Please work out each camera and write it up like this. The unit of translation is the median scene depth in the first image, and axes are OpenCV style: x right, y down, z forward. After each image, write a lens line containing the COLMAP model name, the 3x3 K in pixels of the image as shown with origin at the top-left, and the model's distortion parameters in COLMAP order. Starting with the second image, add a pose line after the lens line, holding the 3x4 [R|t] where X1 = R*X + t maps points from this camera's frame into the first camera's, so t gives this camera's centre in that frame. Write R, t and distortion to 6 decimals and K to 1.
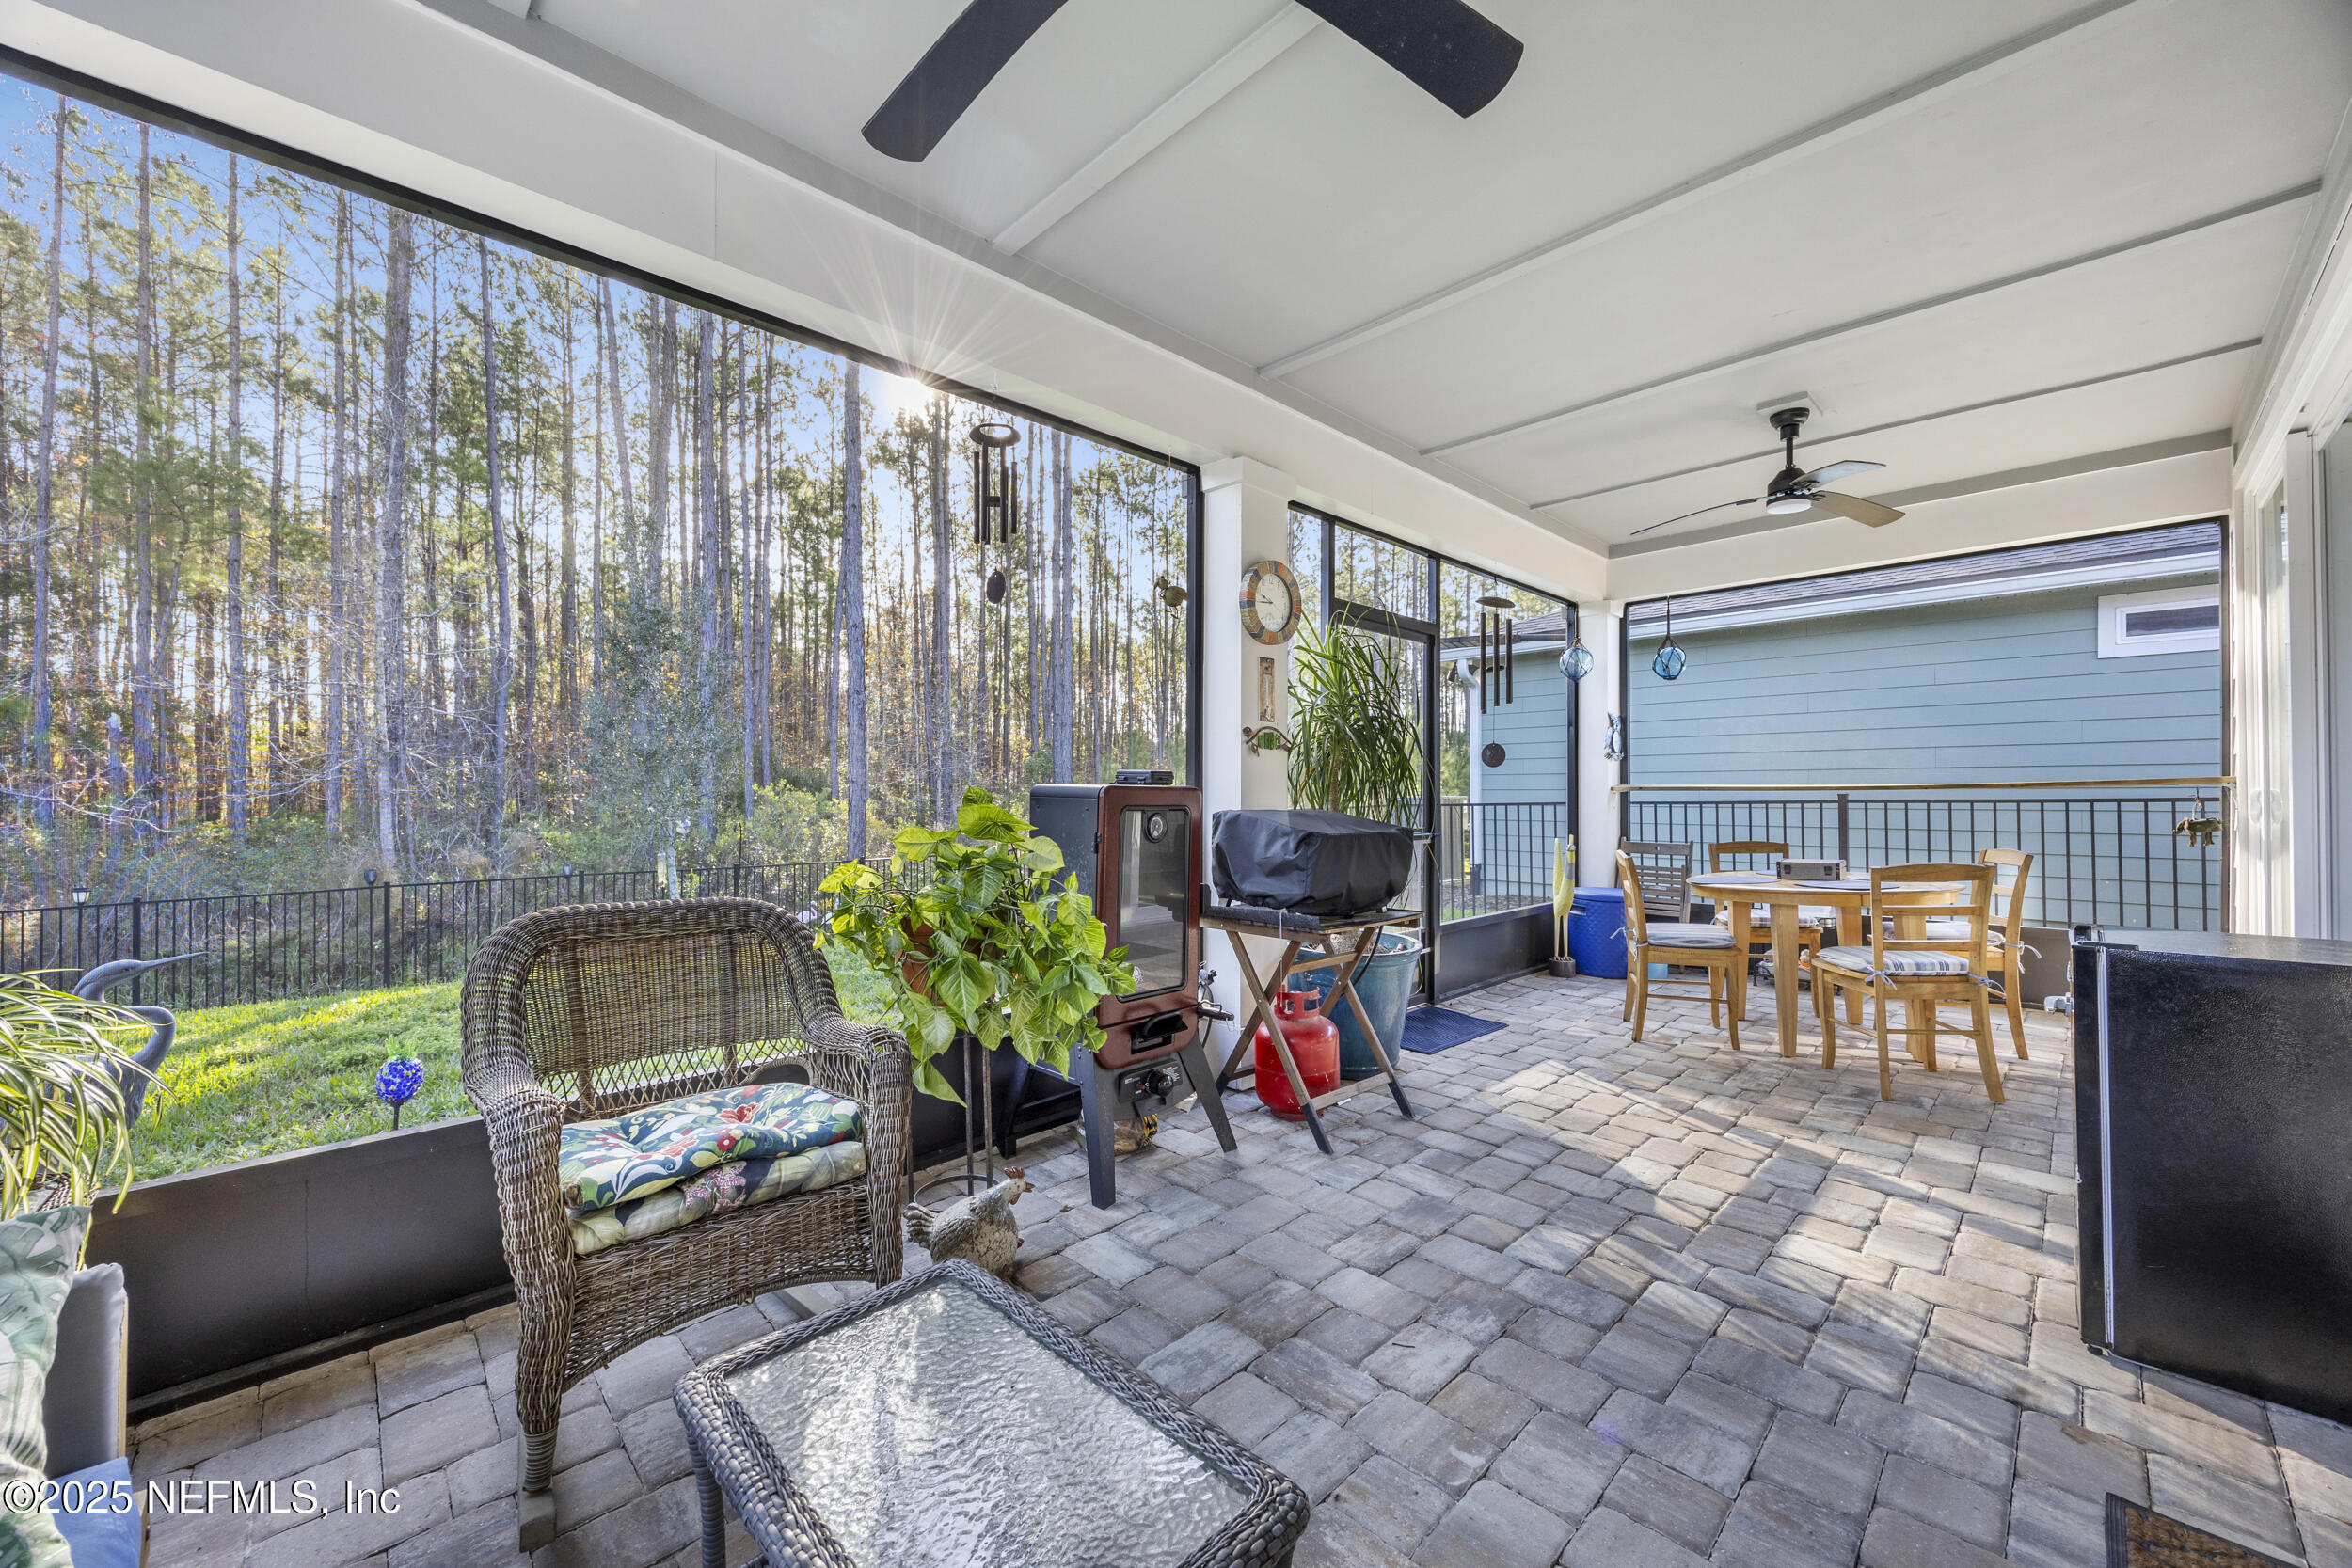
lens RADIAL K [[899.0, 0, 1186.1], [0, 899.0, 798.6], [0, 0, 1]] dist [-0.001854, -0.000140]
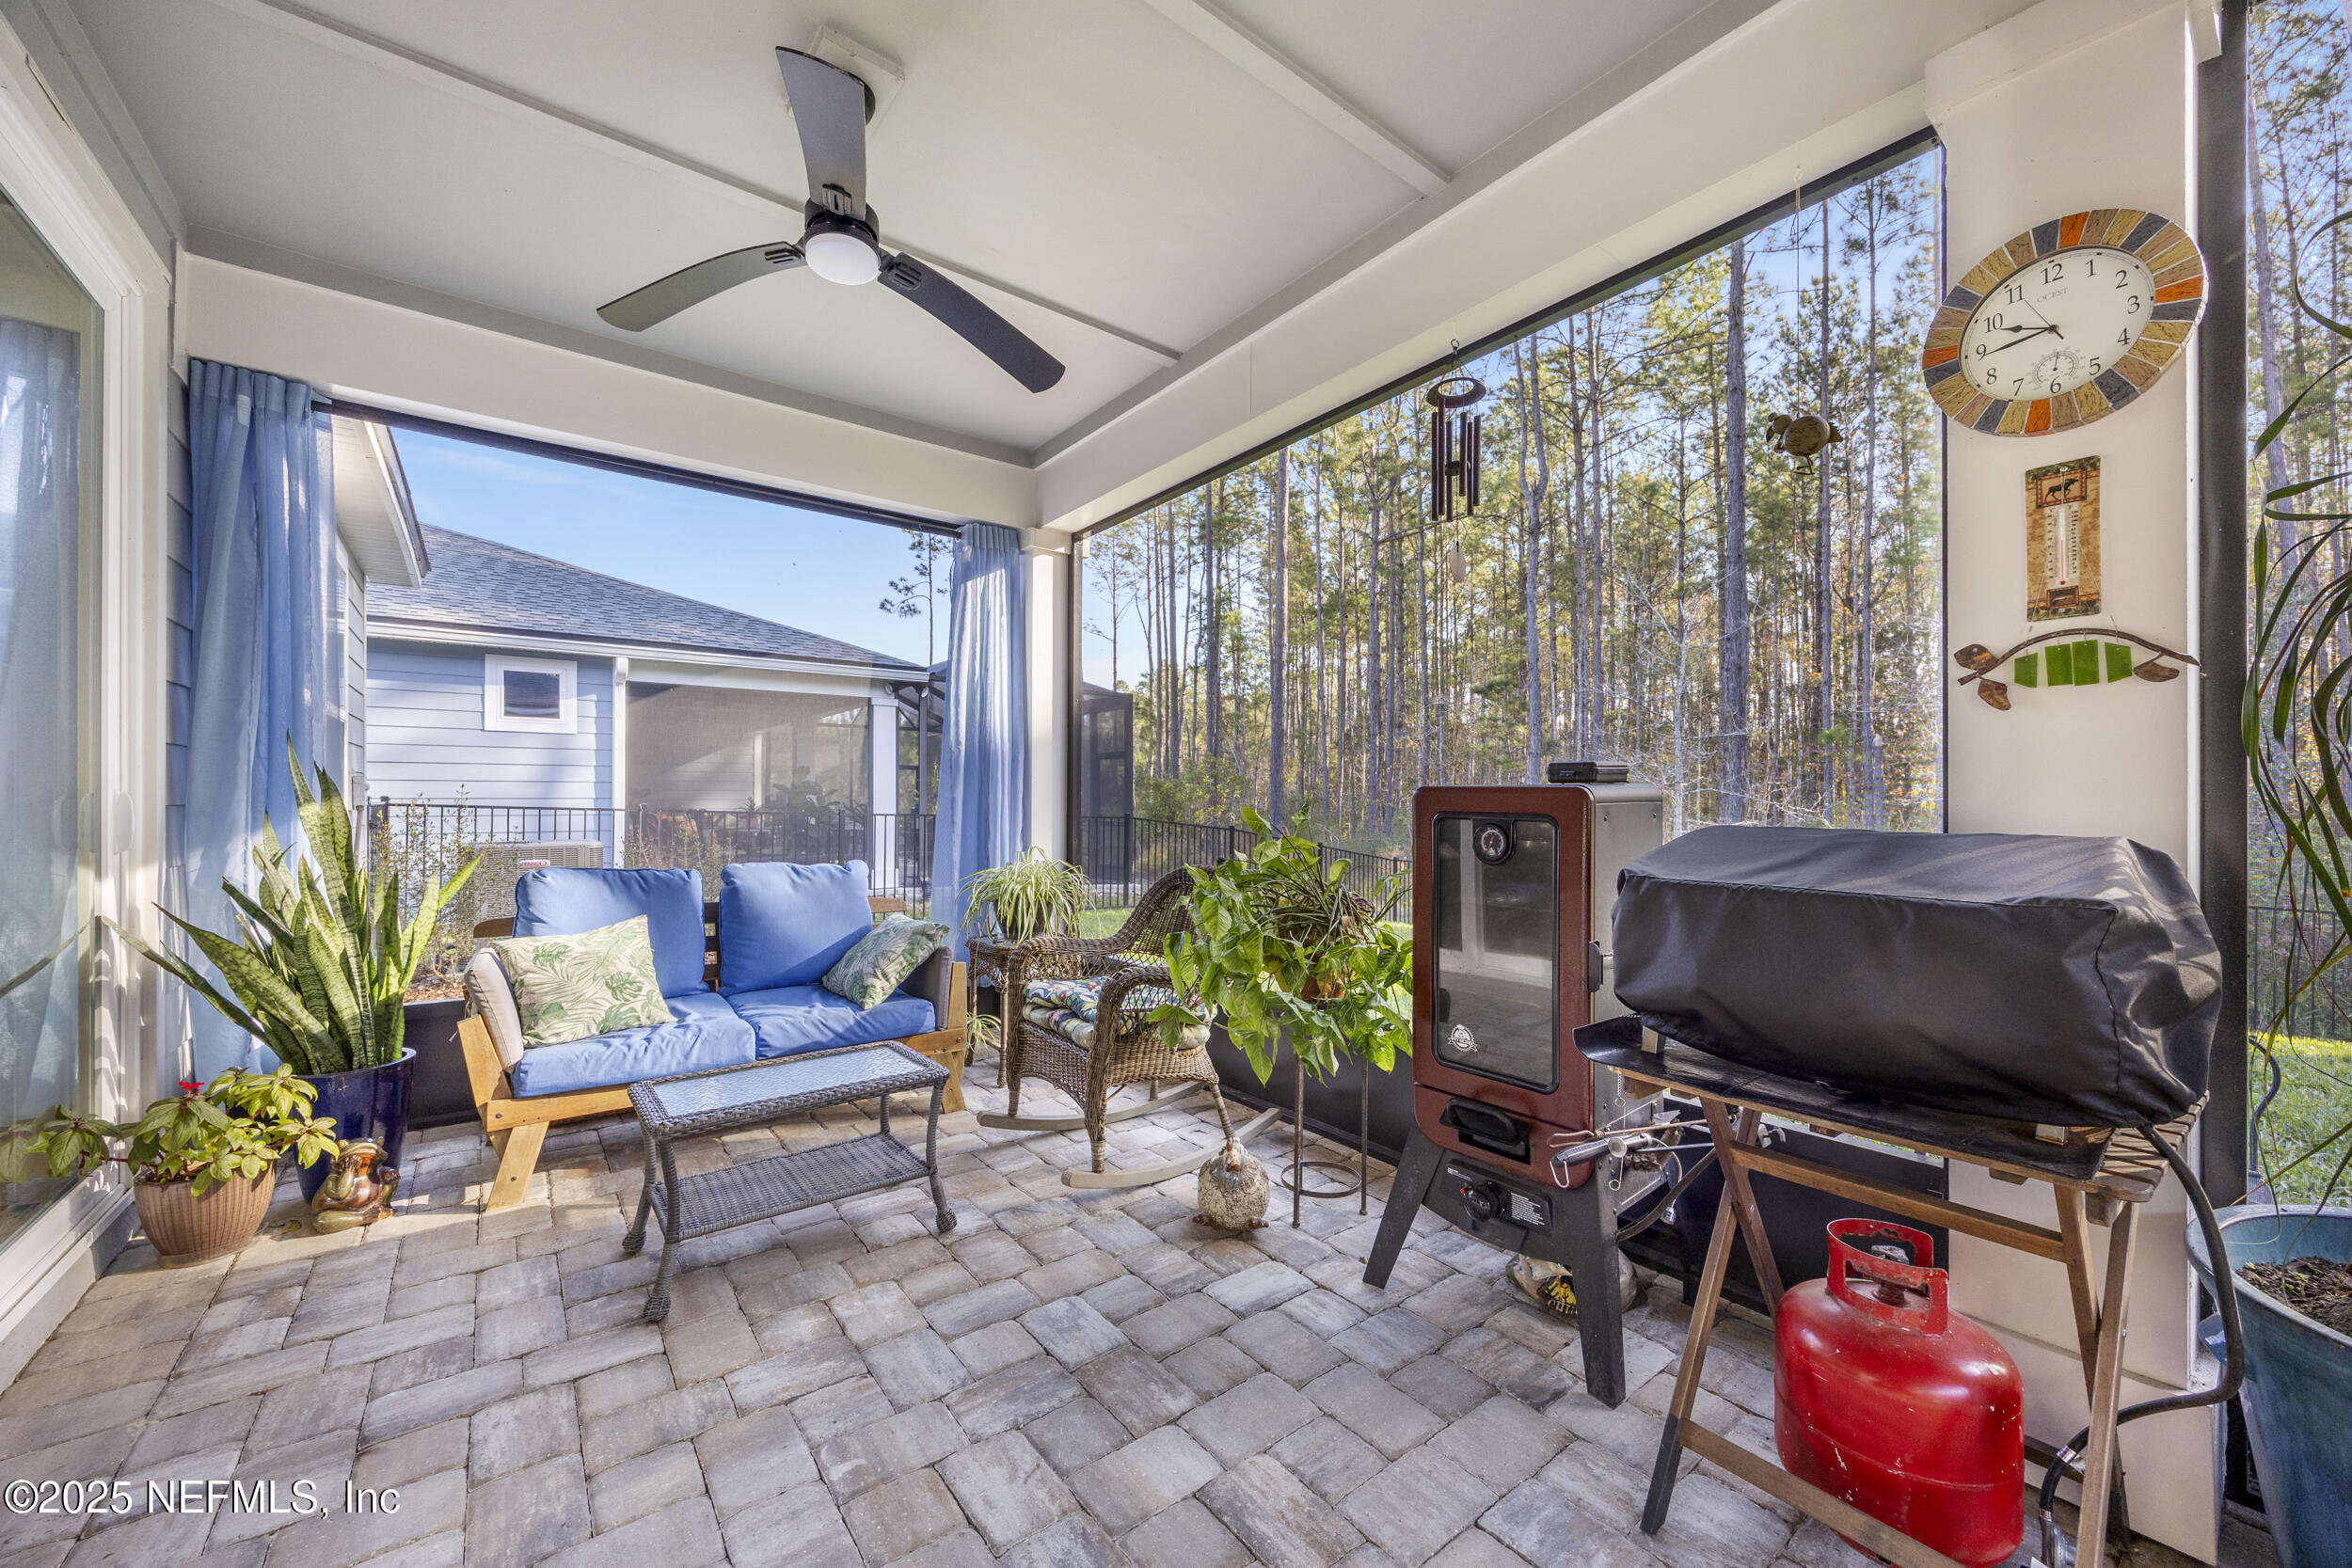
lens RADIAL K [[899.0, 0, 1191.2], [0, 899.0, 789.0], [0, 0, 1]] dist [-0.001854, -0.000140]
pose [[-0.129430, -0.011331, -0.991524, 0.899706], [0.002374, 0.999928, -0.011737, -0.005658], [0.991586, -0.003873, -0.129394, 1.080695]]
